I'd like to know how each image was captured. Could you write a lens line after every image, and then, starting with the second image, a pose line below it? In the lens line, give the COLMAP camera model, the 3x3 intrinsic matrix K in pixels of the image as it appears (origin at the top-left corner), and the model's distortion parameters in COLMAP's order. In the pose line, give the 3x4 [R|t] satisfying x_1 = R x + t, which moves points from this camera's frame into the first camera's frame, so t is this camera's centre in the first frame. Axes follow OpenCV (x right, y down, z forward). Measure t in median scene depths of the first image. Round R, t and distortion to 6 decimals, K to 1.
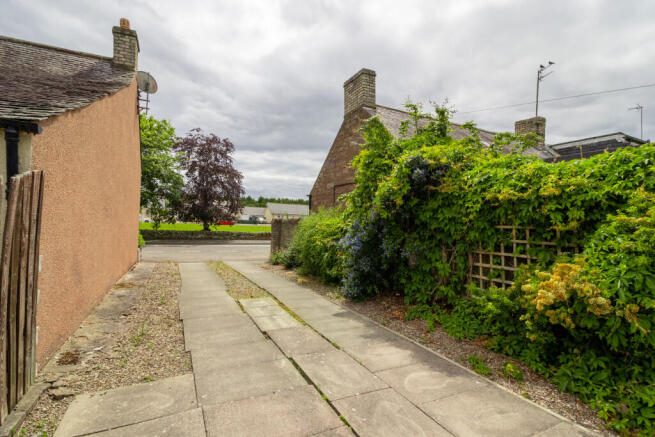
lens RADIAL K [[309.6, 0, 326.9], [0, 309.6, 213.4], [0, 0, 1]] dist [0.000686, -0.000415]
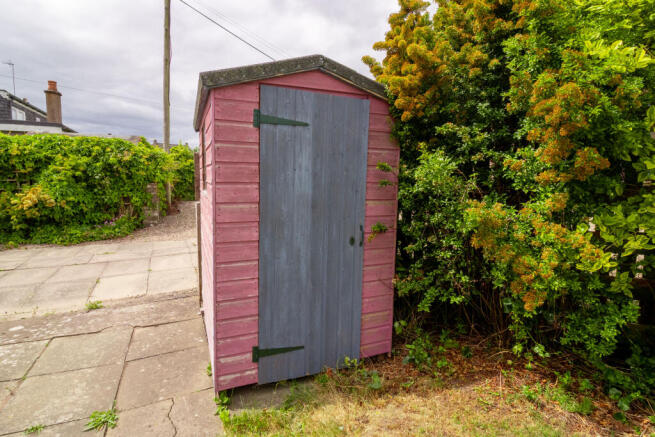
lens RADIAL K [[309.6, 0, 326.9], [0, 309.6, 213.4], [0, 0, 1]] dist [0.000686, -0.000415]
pose [[-0.020147, -0.151646, 0.988230, -1.425532], [-0.037461, 0.987851, 0.150824, -0.066166], [-0.999095, -0.033981, -0.025583, -1.001092]]
